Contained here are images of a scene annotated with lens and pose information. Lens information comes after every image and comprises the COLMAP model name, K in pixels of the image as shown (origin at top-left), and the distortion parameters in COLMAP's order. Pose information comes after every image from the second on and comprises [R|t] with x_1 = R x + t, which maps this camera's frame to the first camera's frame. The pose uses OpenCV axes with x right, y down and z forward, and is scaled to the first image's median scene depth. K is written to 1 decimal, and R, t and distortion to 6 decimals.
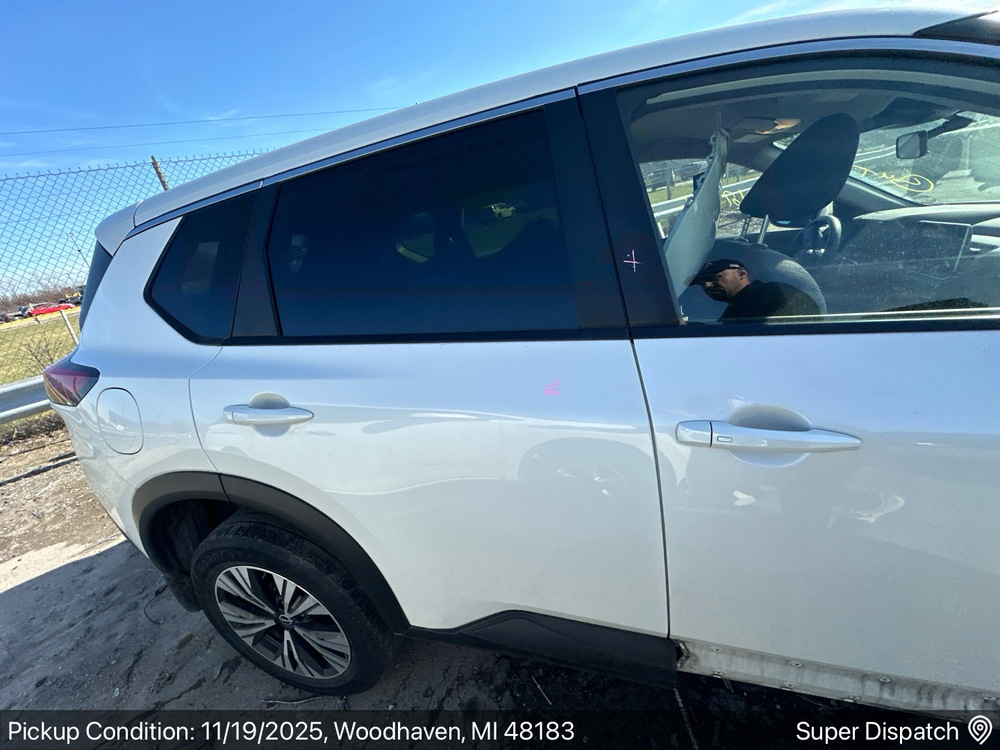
lens RADIAL K [[399.5, 0, 497.7], [0, 399.5, 373.3], [0, 0, 1]] dist [-0.001258, 0.000110]
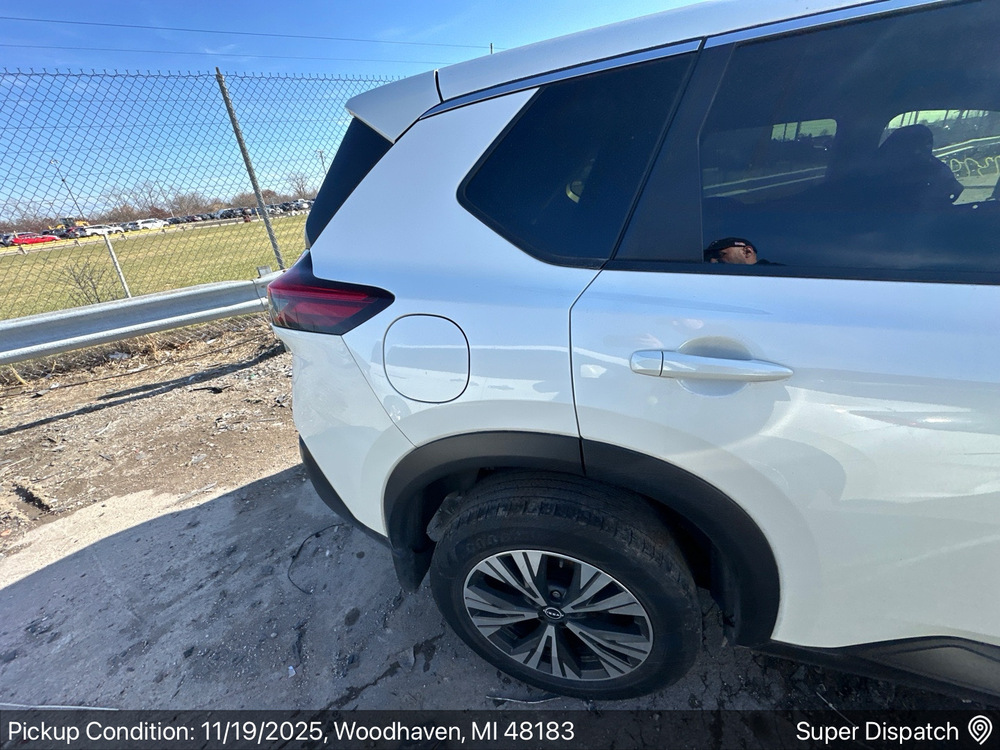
lens RADIAL K [[398.4, 0, 500.0], [0, 398.4, 375.0], [0, 0, 1]] dist [-0.002102, -0.000302]
pose [[0.995684, 0.086884, 0.032622, -0.521788], [-0.088809, 0.994046, 0.063129, 0.056808], [-0.026942, -0.065754, 0.997472, 0.148423]]
